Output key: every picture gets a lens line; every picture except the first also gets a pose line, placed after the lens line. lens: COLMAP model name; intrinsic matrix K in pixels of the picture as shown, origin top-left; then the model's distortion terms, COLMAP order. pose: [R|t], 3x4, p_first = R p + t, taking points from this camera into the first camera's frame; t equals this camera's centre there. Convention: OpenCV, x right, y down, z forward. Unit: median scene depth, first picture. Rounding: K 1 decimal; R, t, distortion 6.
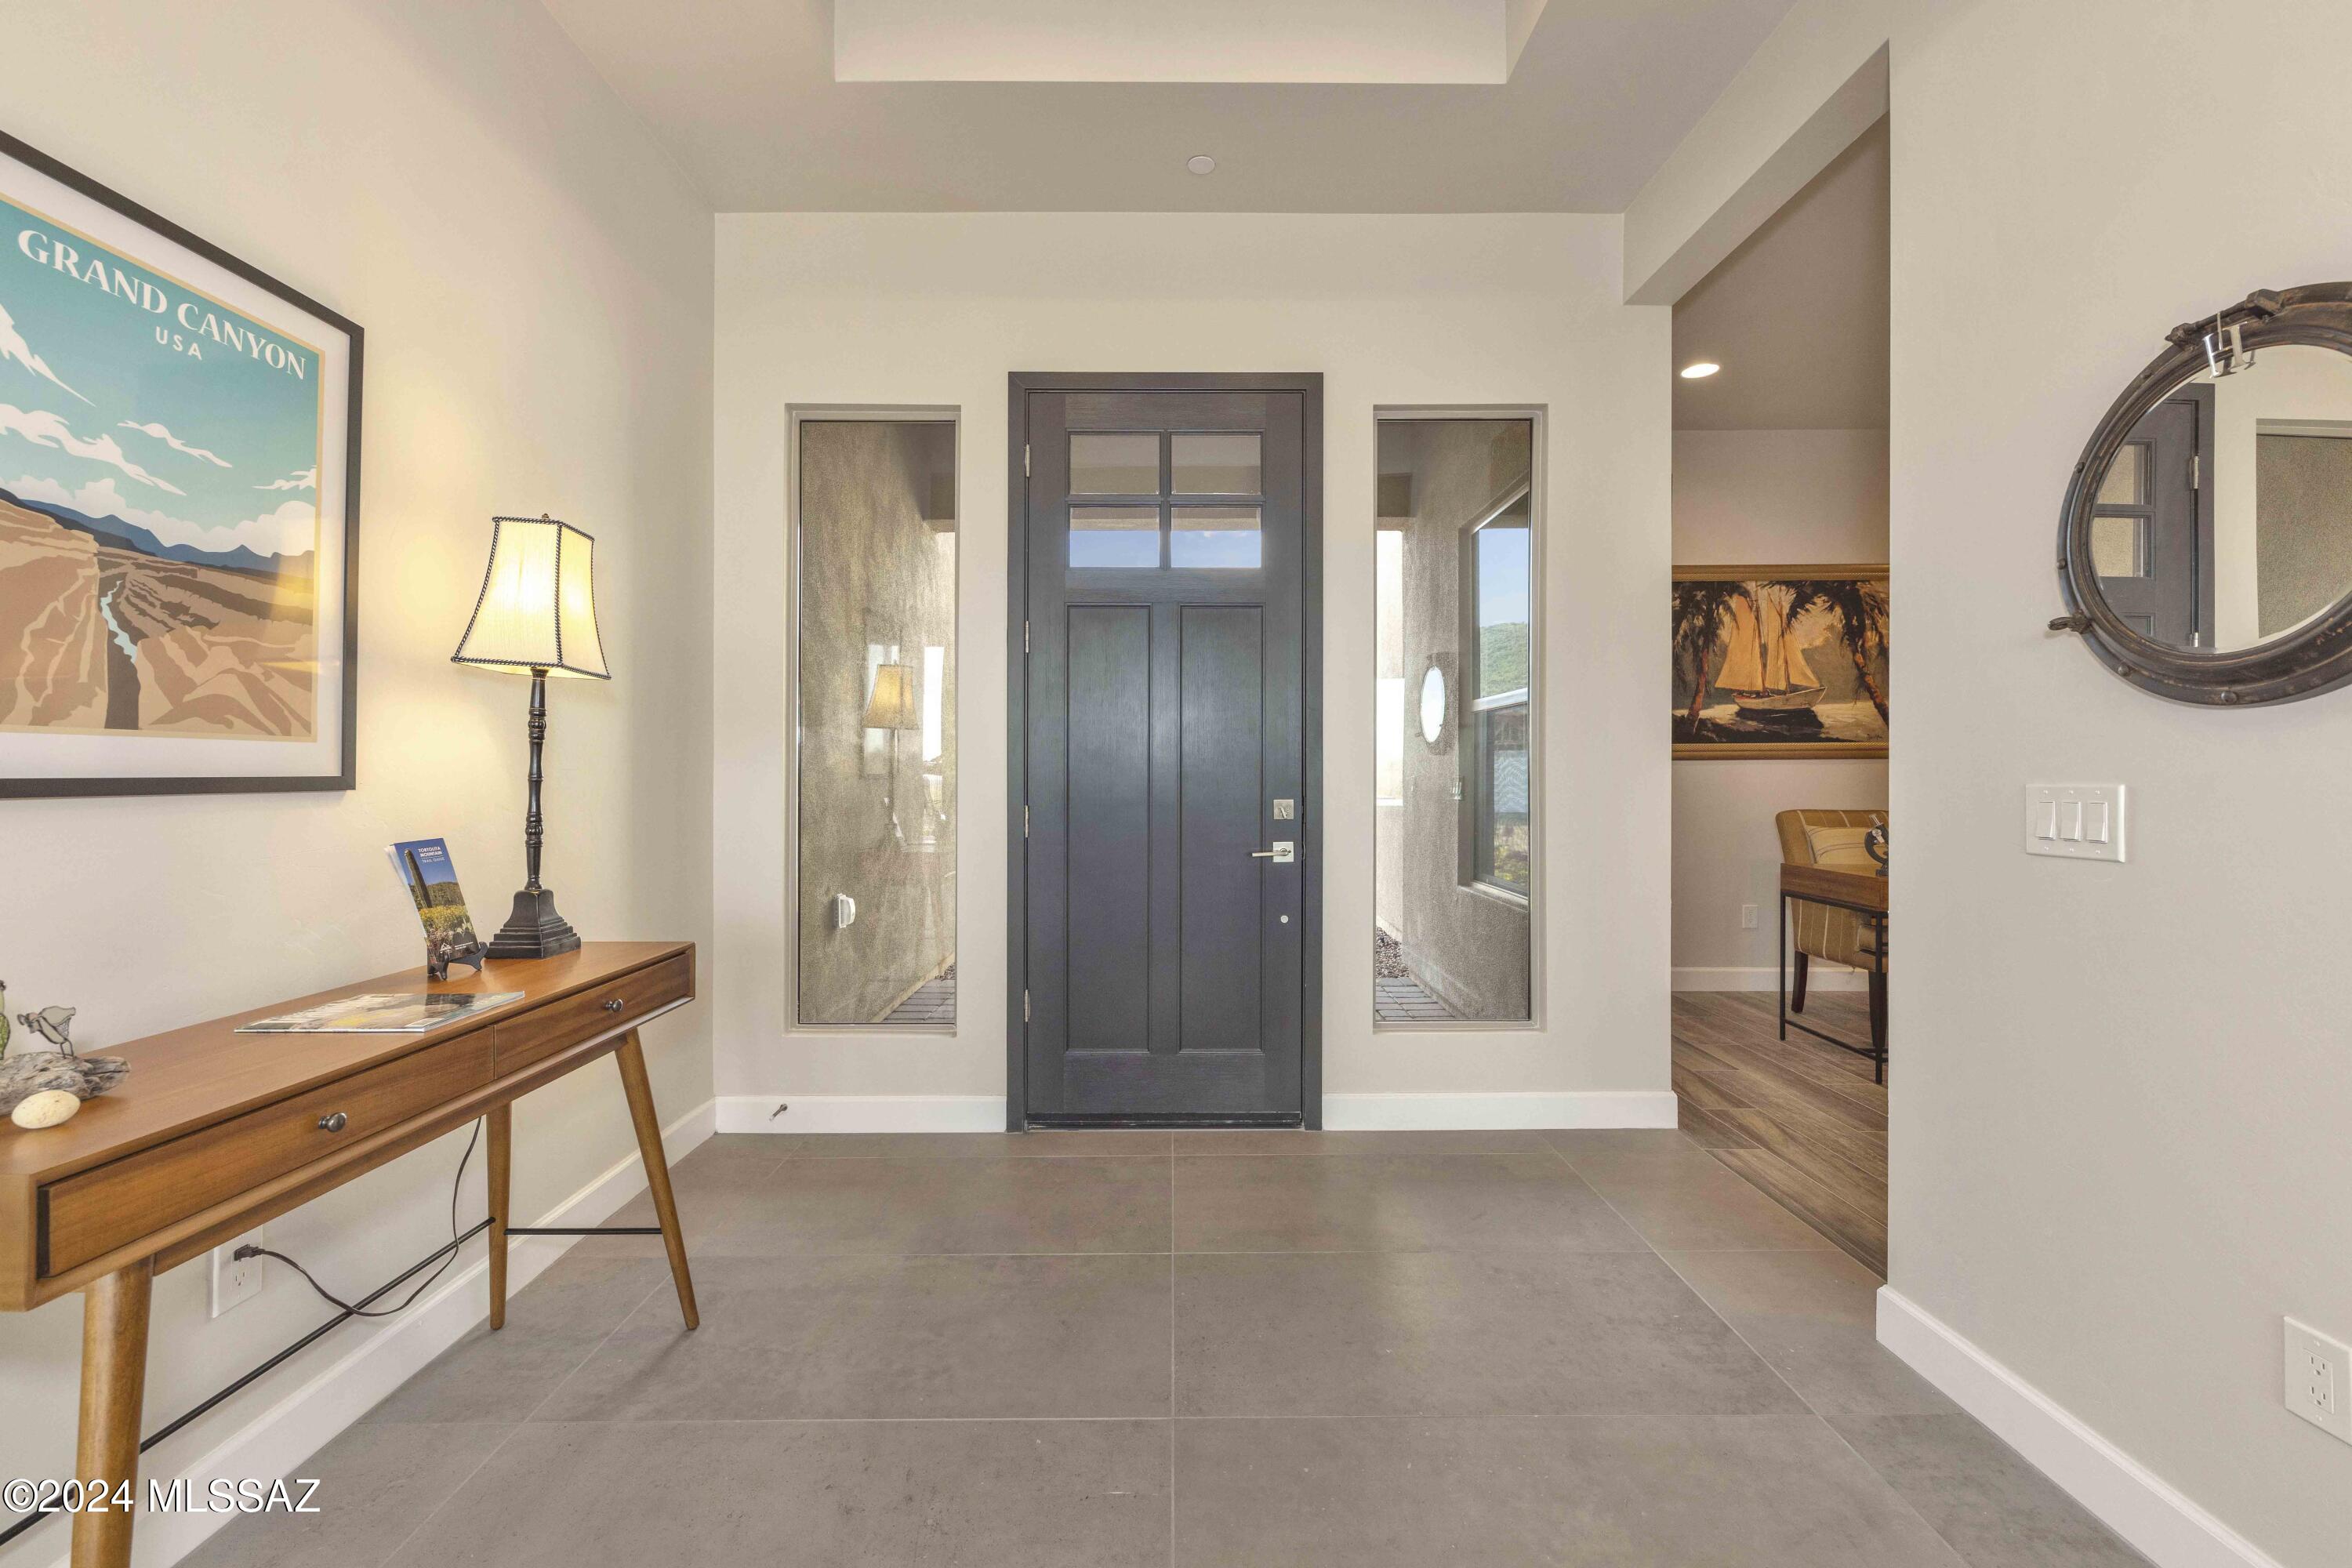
lens RADIAL K [[958.8, 0, 1181.1], [0, 958.8, 782.9], [0, 0, 1]] dist [0.007591, -0.000217]
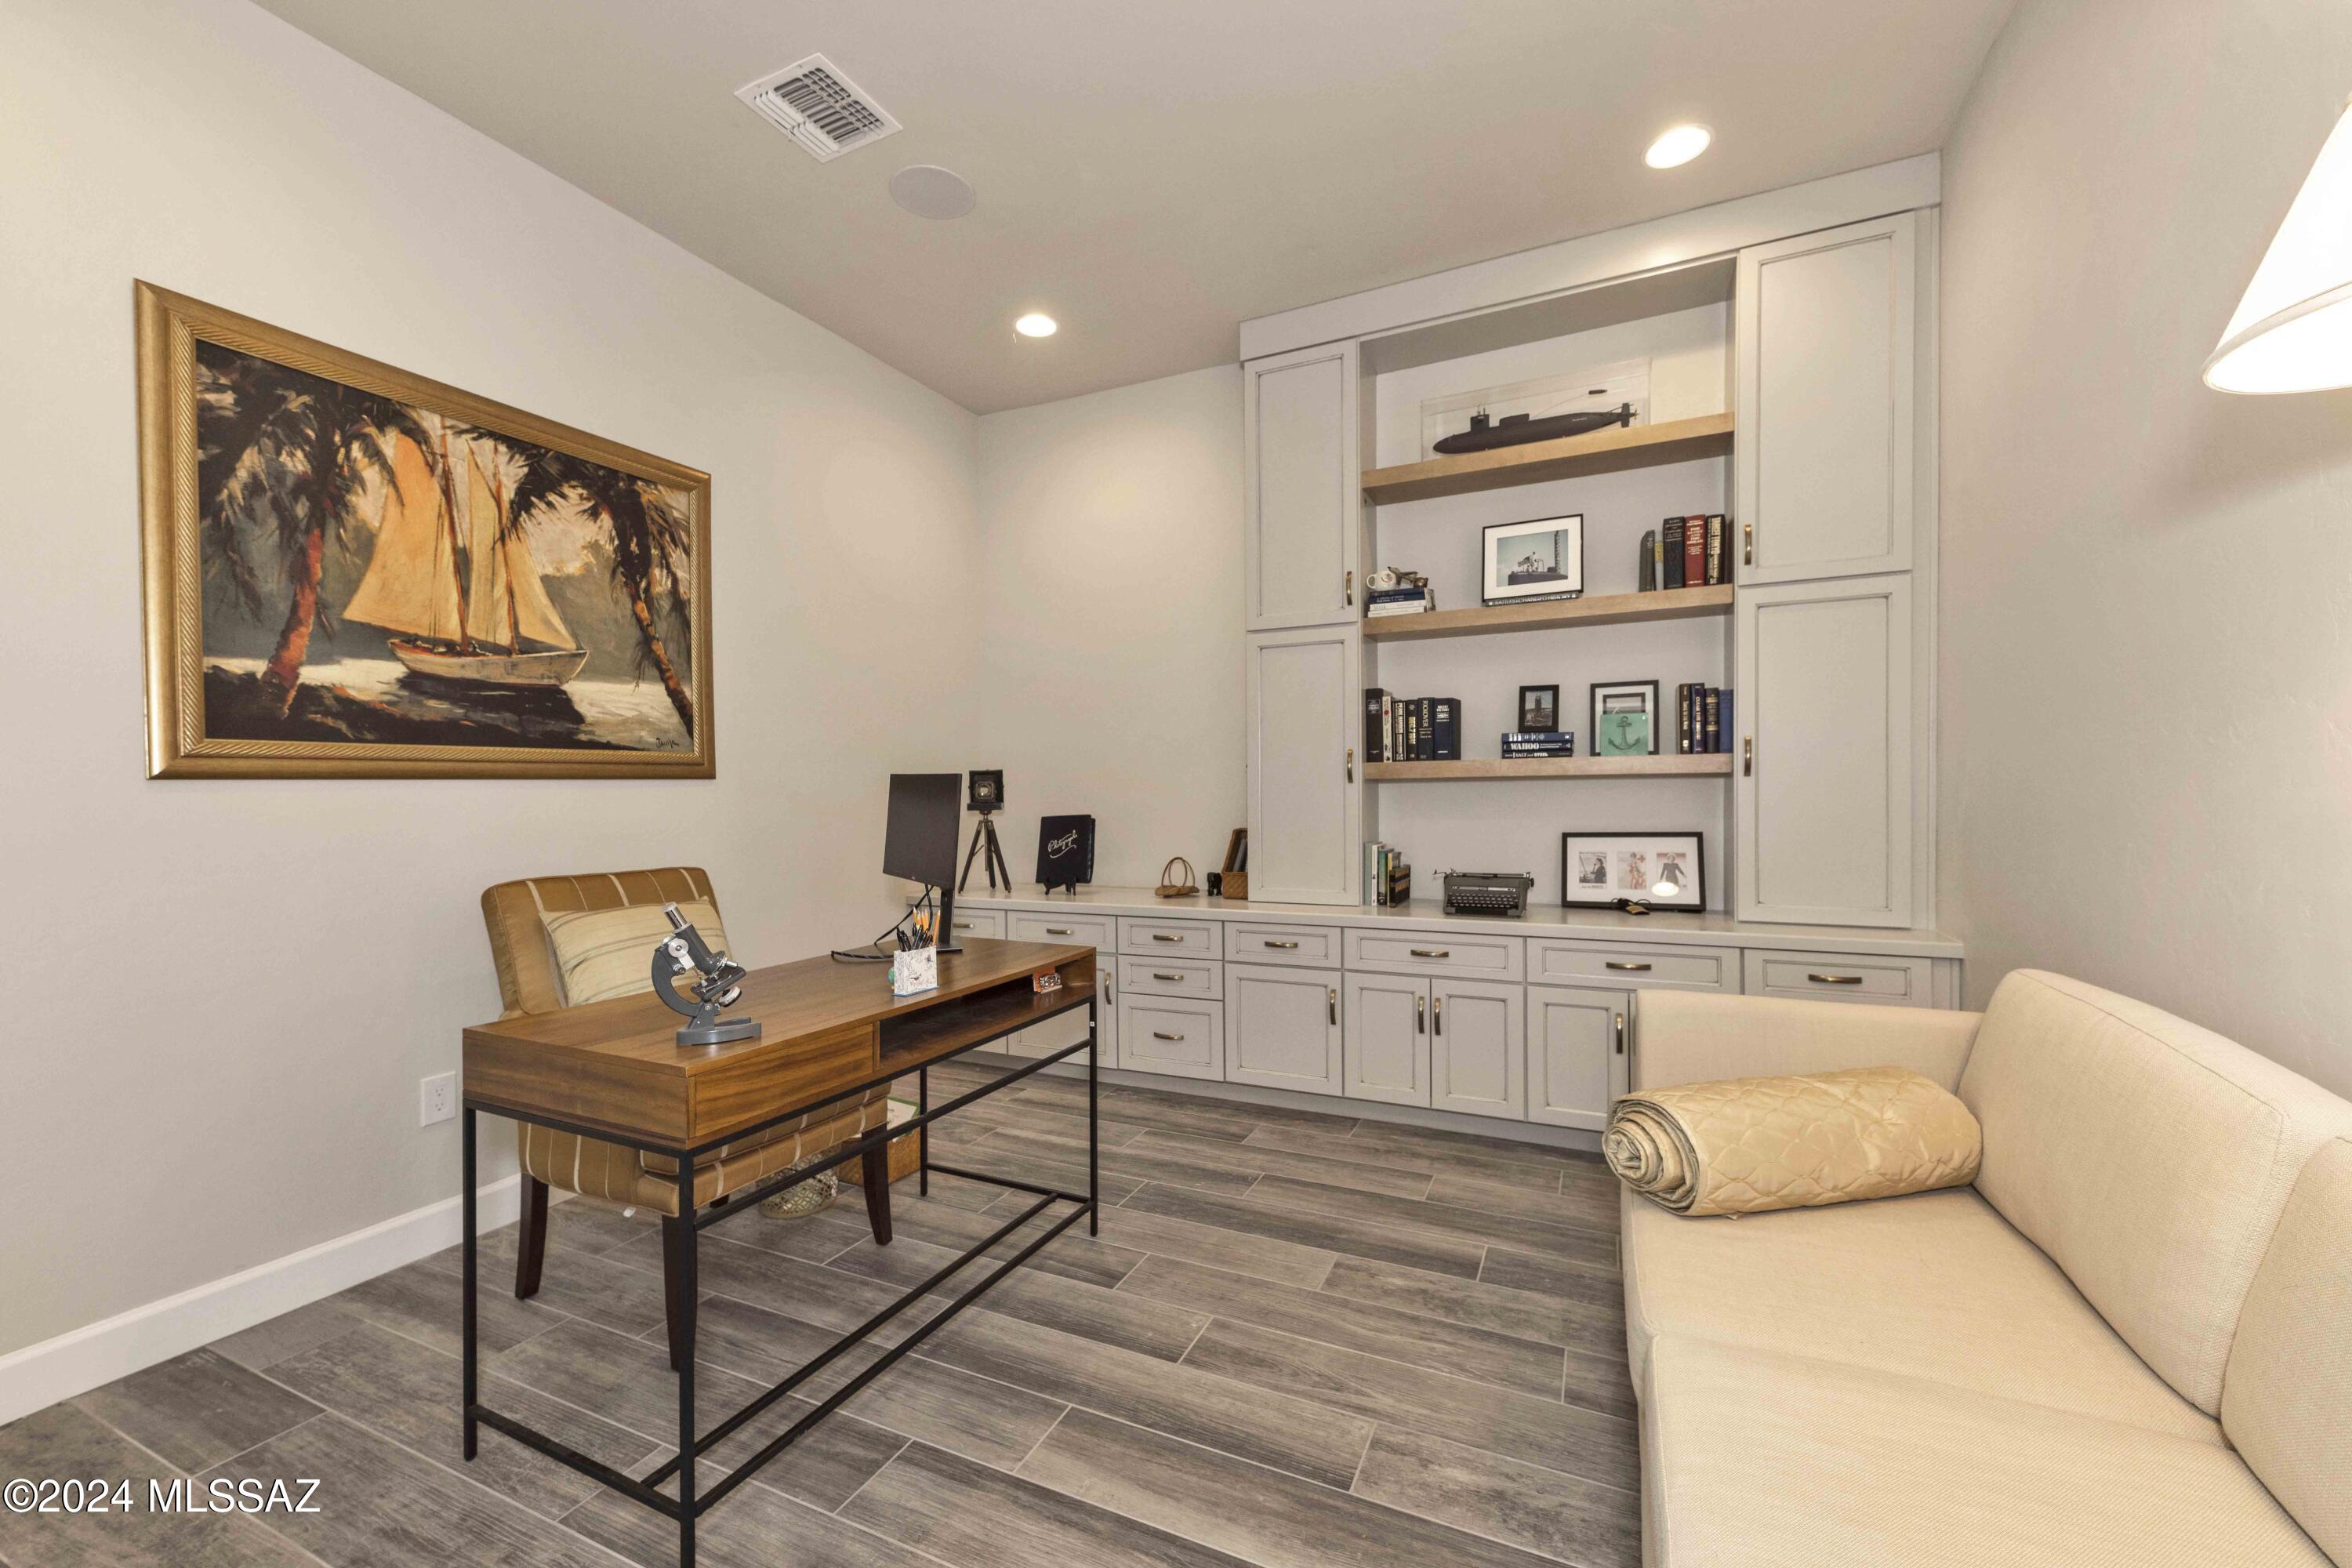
lens RADIAL K [[958.8, 0, 1181.1], [0, 958.8, 782.9], [0, 0, 1]] dist [0.007591, -0.000217]
pose [[0.437650, 0.003397, 0.899139, 0.319143], [0.018876, 0.999738, -0.012965, -0.008771], [-0.898947, 0.022646, 0.437471, 0.446754]]
